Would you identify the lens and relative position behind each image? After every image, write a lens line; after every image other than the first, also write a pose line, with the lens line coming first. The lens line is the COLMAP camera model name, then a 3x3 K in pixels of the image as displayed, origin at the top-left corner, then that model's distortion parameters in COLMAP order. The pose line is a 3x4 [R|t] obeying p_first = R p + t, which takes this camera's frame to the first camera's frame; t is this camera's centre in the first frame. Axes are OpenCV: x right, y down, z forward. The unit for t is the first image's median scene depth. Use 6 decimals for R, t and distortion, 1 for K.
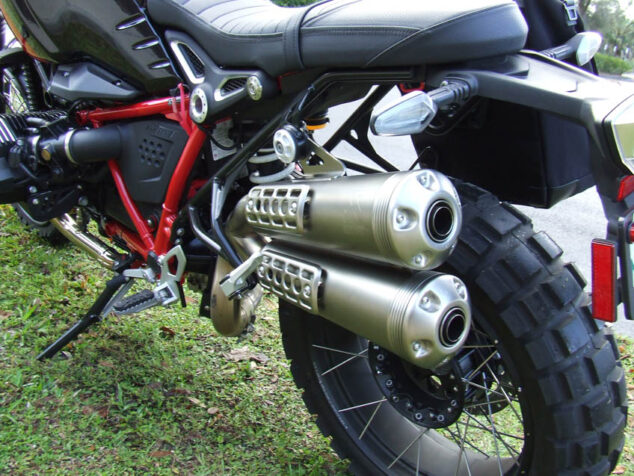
lens RADIAL K [[712.9, 0, 317.0], [0, 712.9, 238.0], [0, 0, 1]] dist [-0.090091, 0.015604]
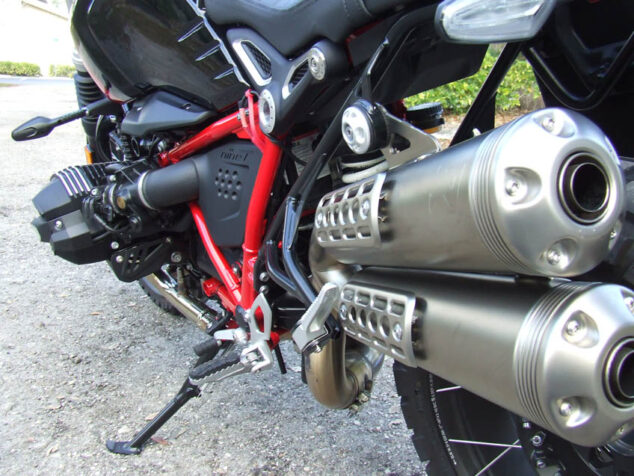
lens RADIAL K [[712.9, 0, 317.0], [0, 712.9, 238.0], [0, 0, 1]] dist [-0.090091, 0.015604]
pose [[0.967973, -0.083133, -0.236892, 0.060429], [0.057162, 0.991780, -0.114479, 0.045309], [0.244462, 0.097271, 0.964768, 0.250513]]
